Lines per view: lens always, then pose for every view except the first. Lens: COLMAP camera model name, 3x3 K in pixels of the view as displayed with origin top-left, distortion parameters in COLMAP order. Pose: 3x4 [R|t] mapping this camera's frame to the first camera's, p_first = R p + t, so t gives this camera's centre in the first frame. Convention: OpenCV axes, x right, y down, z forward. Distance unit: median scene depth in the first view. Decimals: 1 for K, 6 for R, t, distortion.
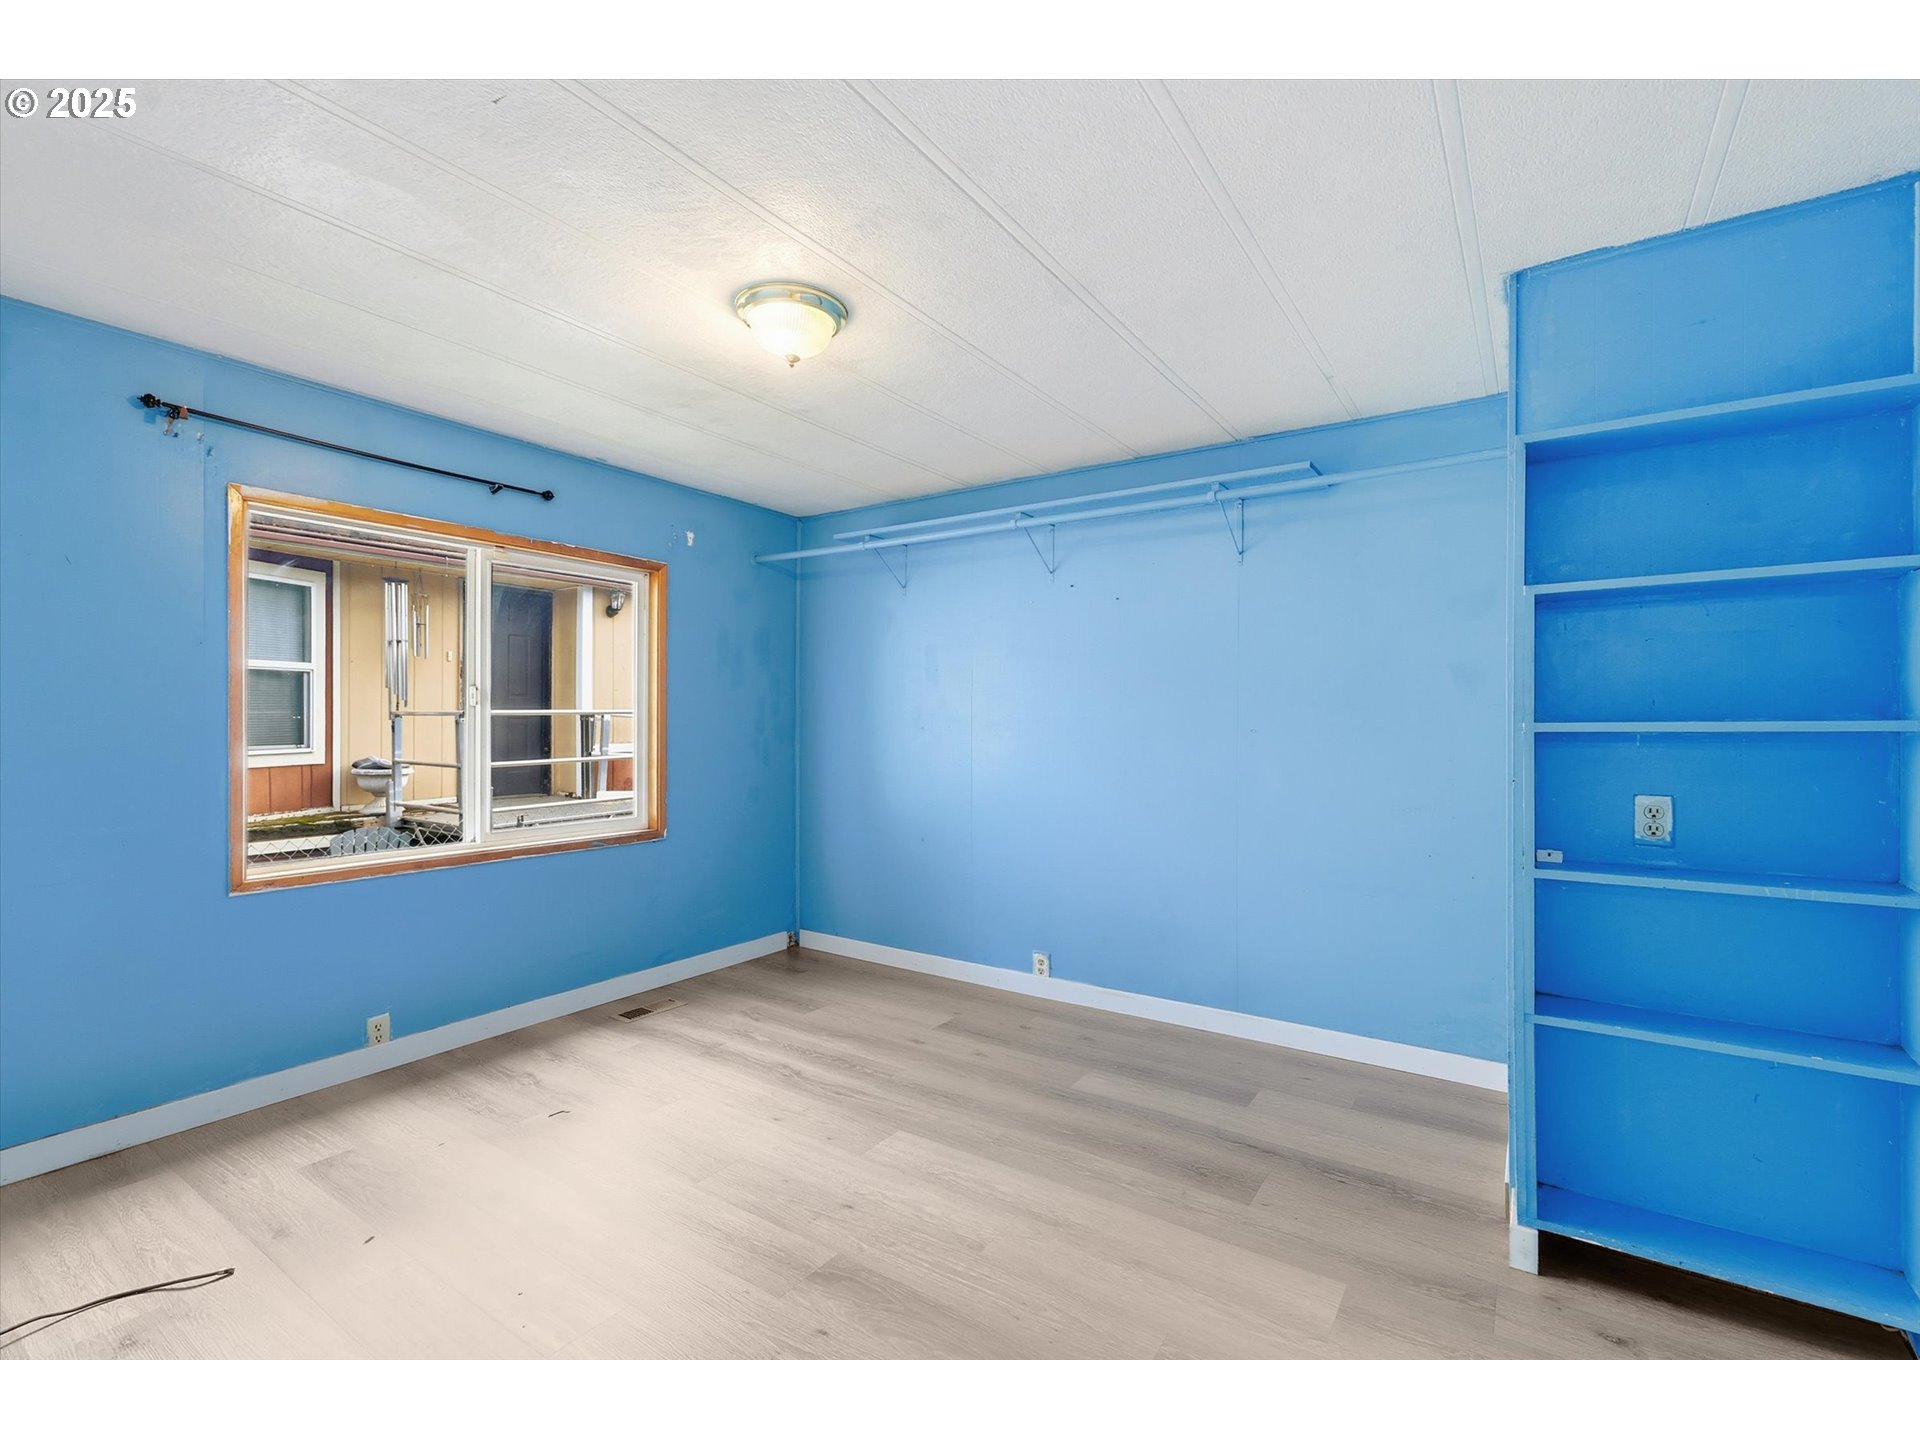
lens RADIAL K [[882.7, 0, 957.1], [0, 882.7, 725.8], [0, 0, 1]] dist [0.002176, -0.000110]
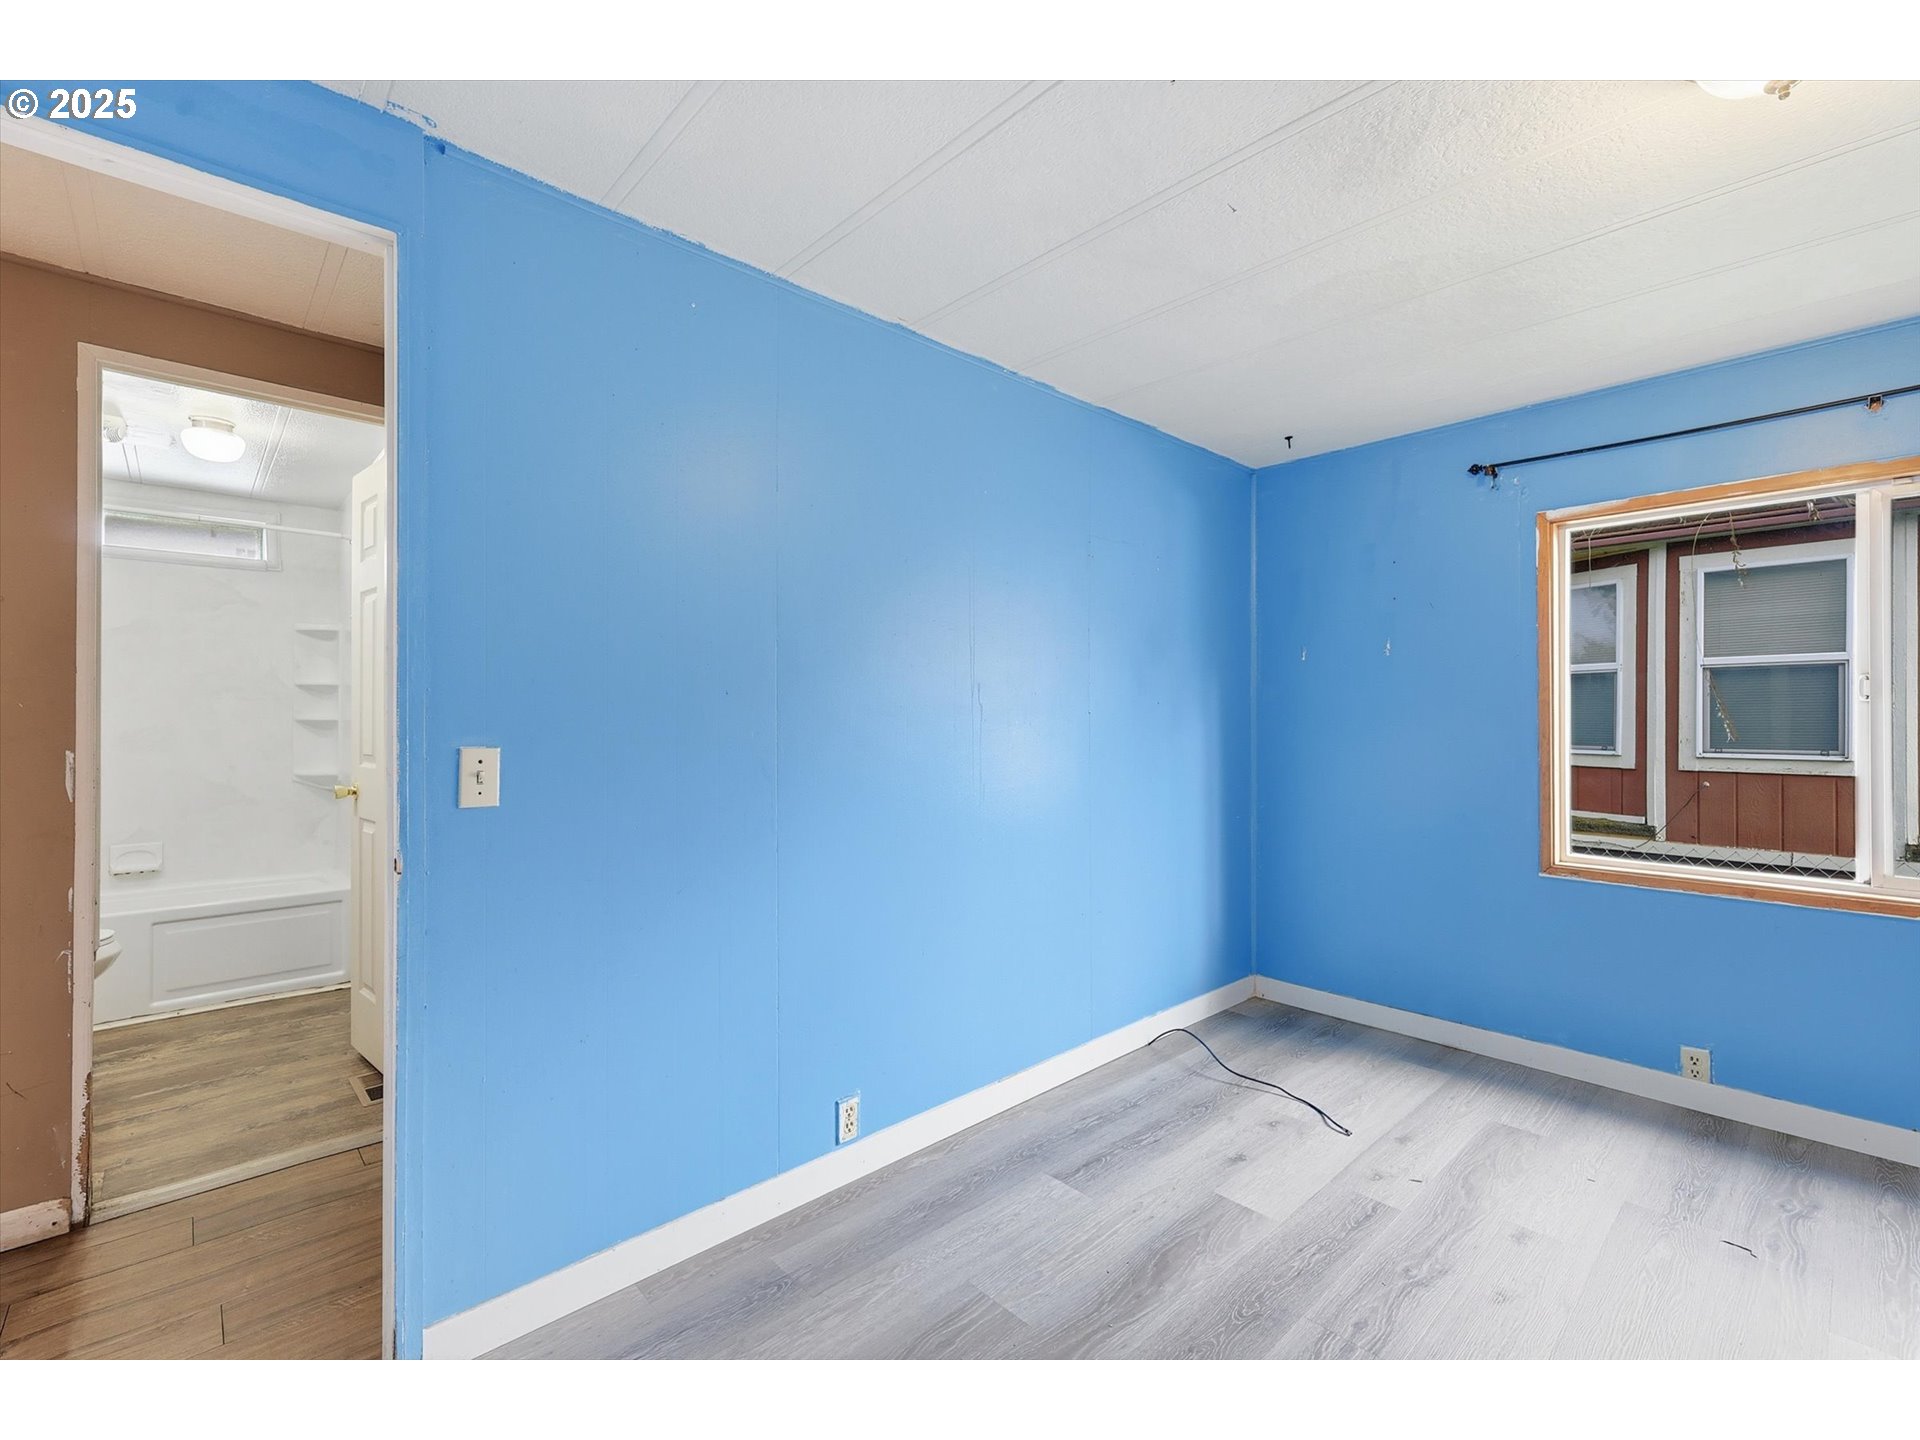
lens RADIAL K [[857.7, 0, 968.5], [0, 857.7, 712.9], [0, 0, 1]] dist [0.004083, 0.001103]
pose [[-0.238764, -0.005300, -0.971063, 0.396432], [-0.002356, 0.999985, -0.004879, -0.008560], [0.971075, 0.001123, -0.238773, 0.511442]]
